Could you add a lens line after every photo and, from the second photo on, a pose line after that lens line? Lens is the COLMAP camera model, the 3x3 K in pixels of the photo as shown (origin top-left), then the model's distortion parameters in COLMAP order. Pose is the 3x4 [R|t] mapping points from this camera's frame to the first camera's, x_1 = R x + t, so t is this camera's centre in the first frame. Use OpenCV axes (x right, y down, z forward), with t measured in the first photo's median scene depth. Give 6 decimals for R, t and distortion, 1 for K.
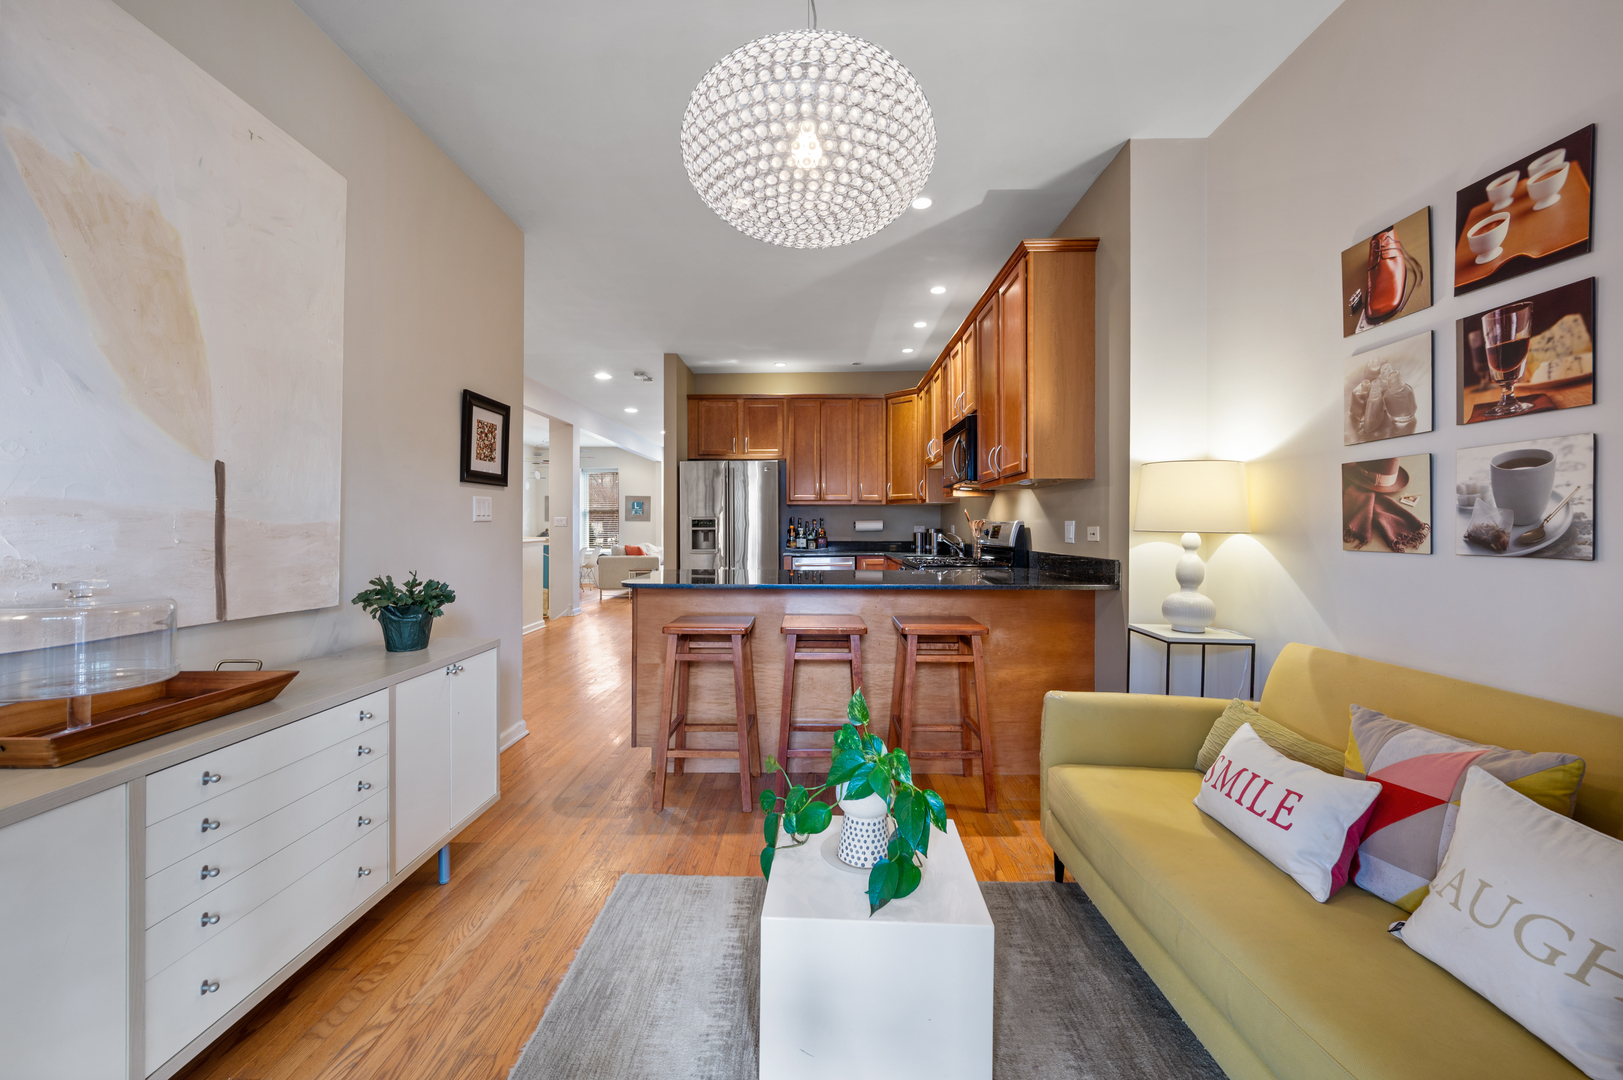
lens RADIAL K [[634.0, 0, 807.1], [0, 634.0, 532.5], [0, 0, 1]] dist [-0.002948, 0.000517]
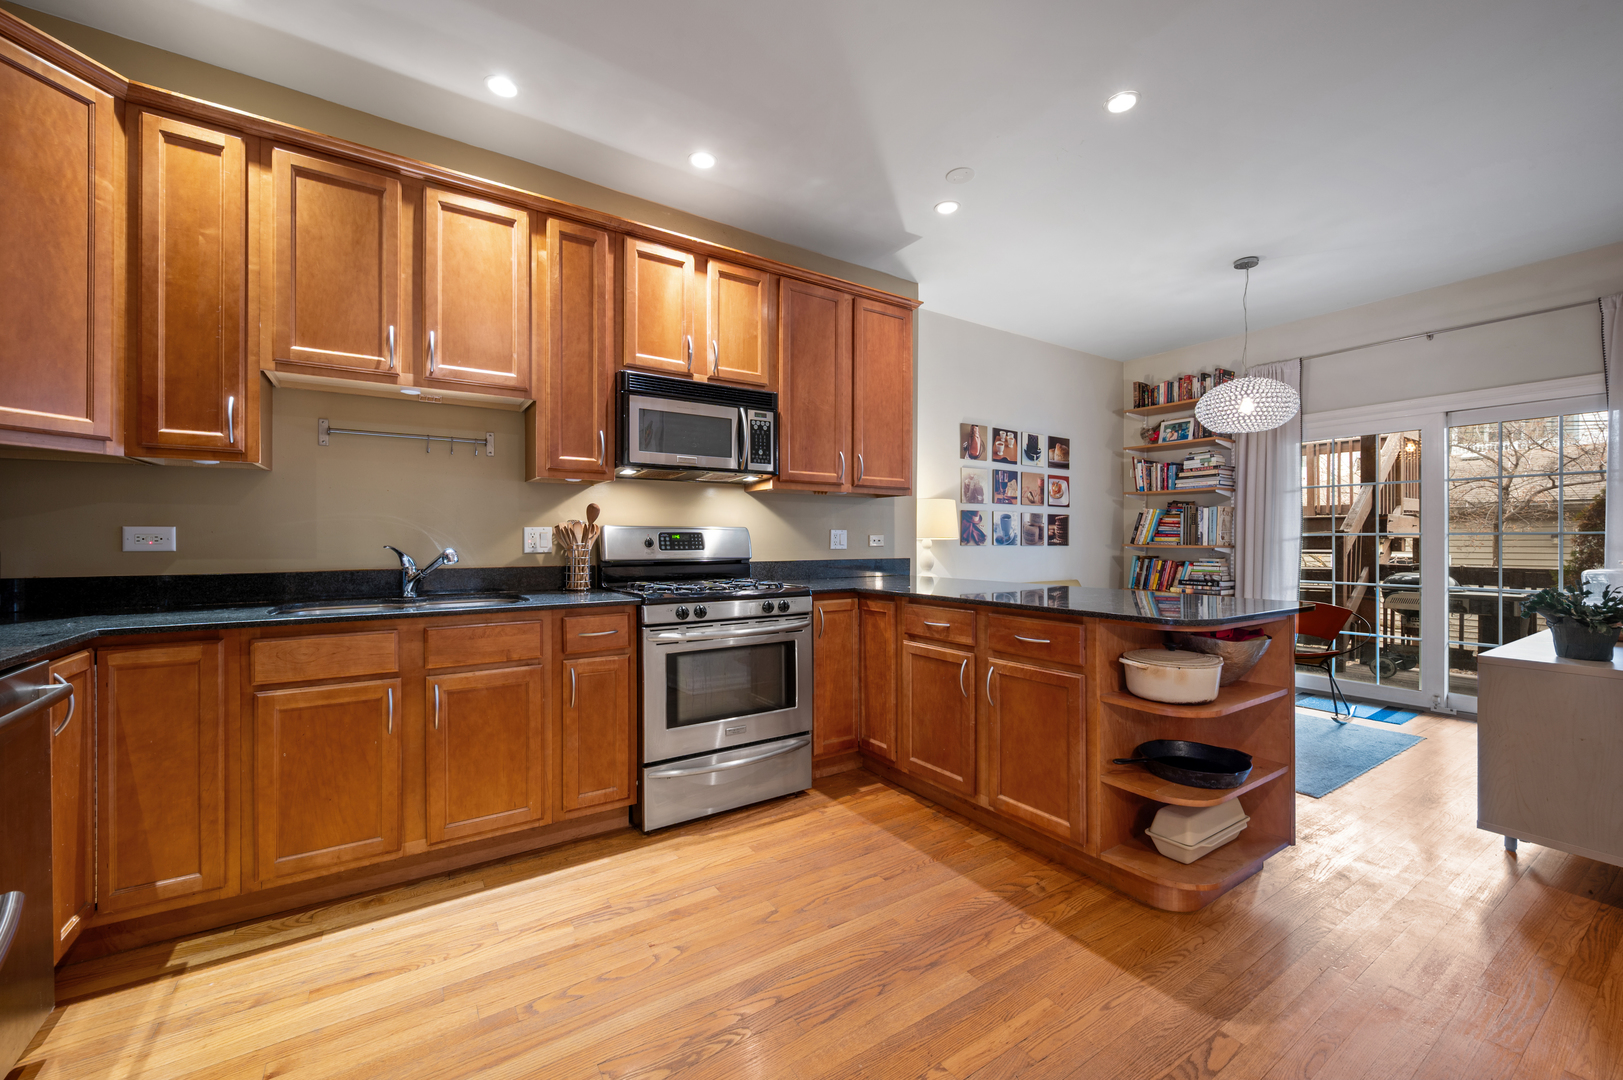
lens RADIAL K [[634.0, 0, 805.8], [0, 634.0, 540.5], [0, 0, 1]] dist [-0.002948, 0.000517]
pose [[-0.553677, -0.002759, 0.832727, -1.002346], [0.006531, 0.999949, 0.007655, -0.016569], [-0.832706, 0.009677, -0.553631, 3.343453]]
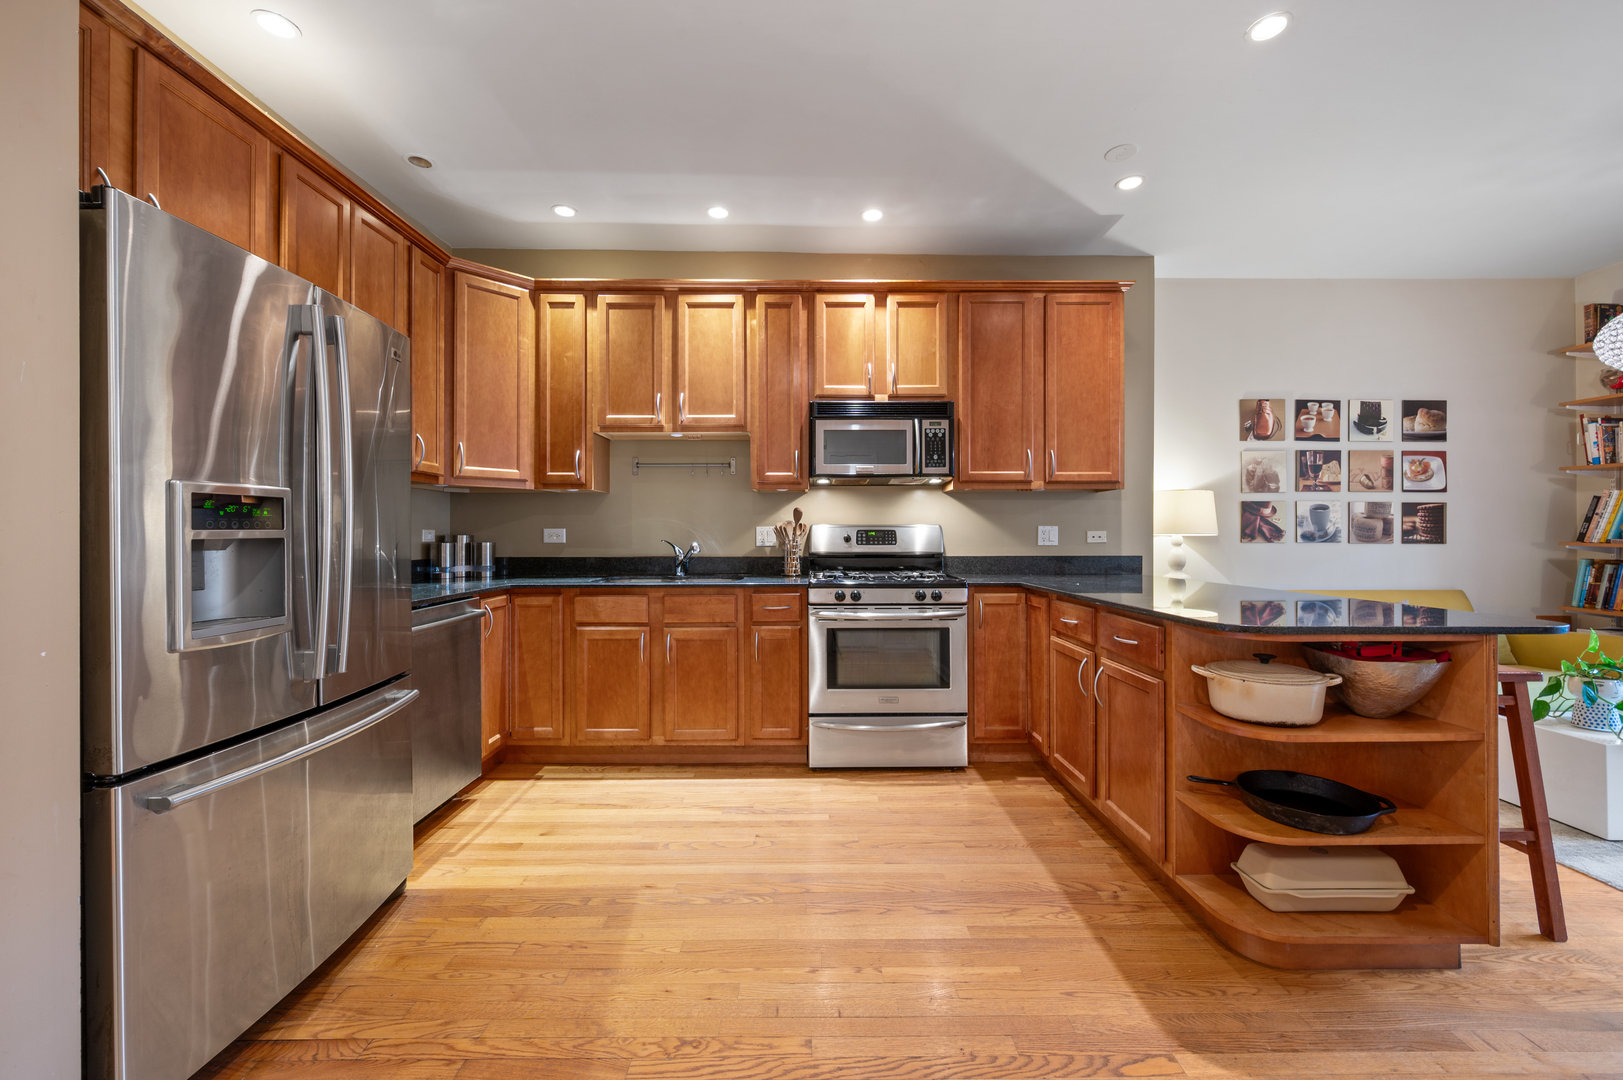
lens RADIAL K [[634.0, 0, 819.5], [0, 634.0, 535.3], [0, 0, 1]] dist [-0.002948, 0.000517]
pose [[-0.013127, 0.000351, 0.999914, -1.428826], [0.009576, 0.999954, -0.000225, -0.010982], [-0.999868, 0.009573, -0.013129, 2.834836]]
